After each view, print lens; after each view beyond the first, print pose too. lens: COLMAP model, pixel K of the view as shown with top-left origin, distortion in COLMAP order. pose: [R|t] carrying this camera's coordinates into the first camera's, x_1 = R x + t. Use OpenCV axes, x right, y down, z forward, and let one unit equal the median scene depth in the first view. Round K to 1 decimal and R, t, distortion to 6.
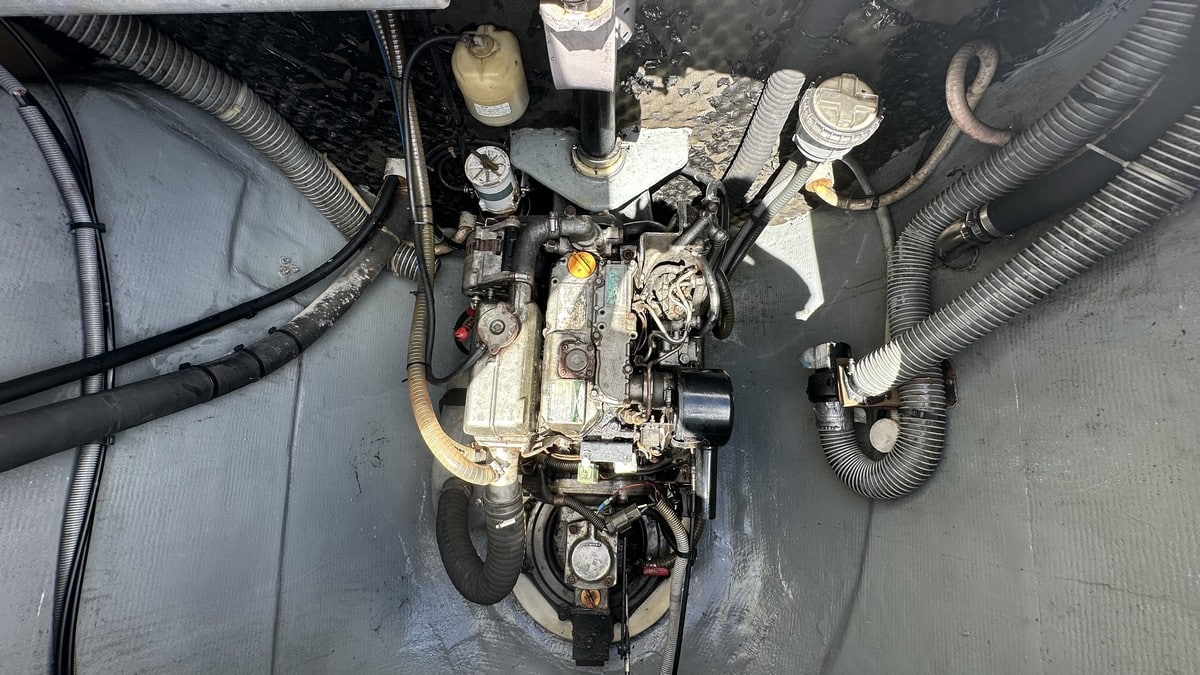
lens RADIAL K [[486.7, 0, 600.0], [0, 486.7, 337.5], [0, 0, 1]] dist [-0.003322, -0.000225]
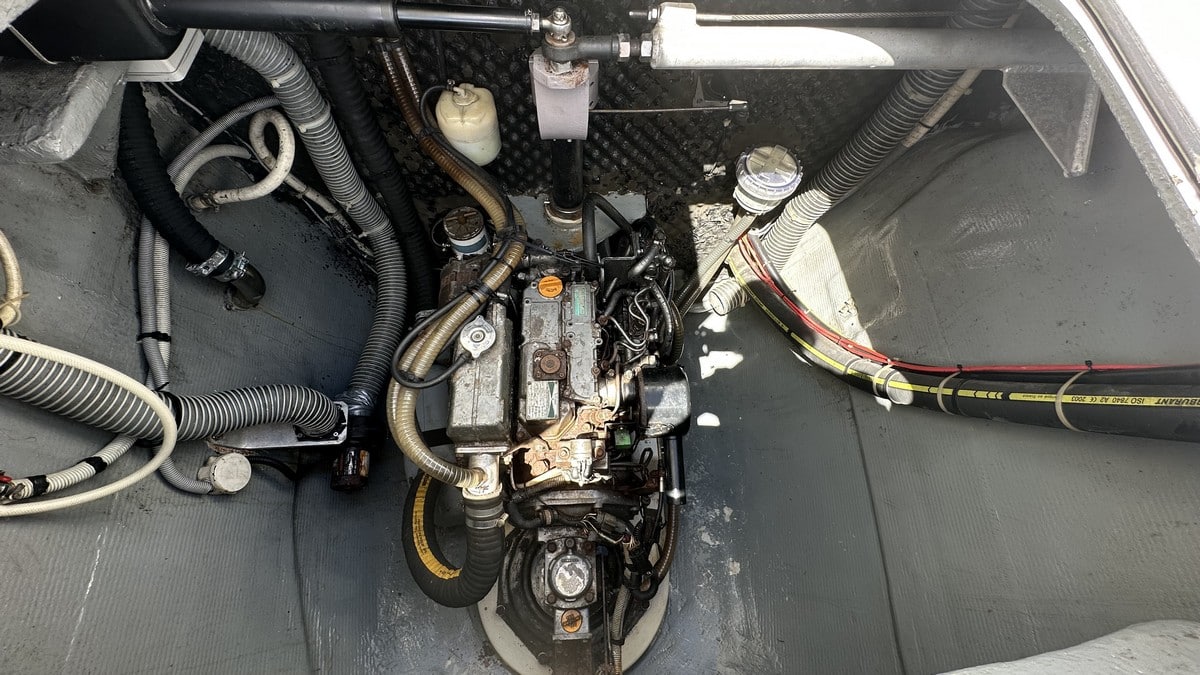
lens RADIAL K [[506.5, 0, 603.0], [0, 506.5, 340.0], [0, 0, 1]] dist [-0.001906, -0.000217]
pose [[0.995785, -0.046999, 0.078767, -0.013710], [0.059070, 0.985556, -0.158711, 0.167315], [-0.070170, 0.162695, 0.984178, -0.152276]]
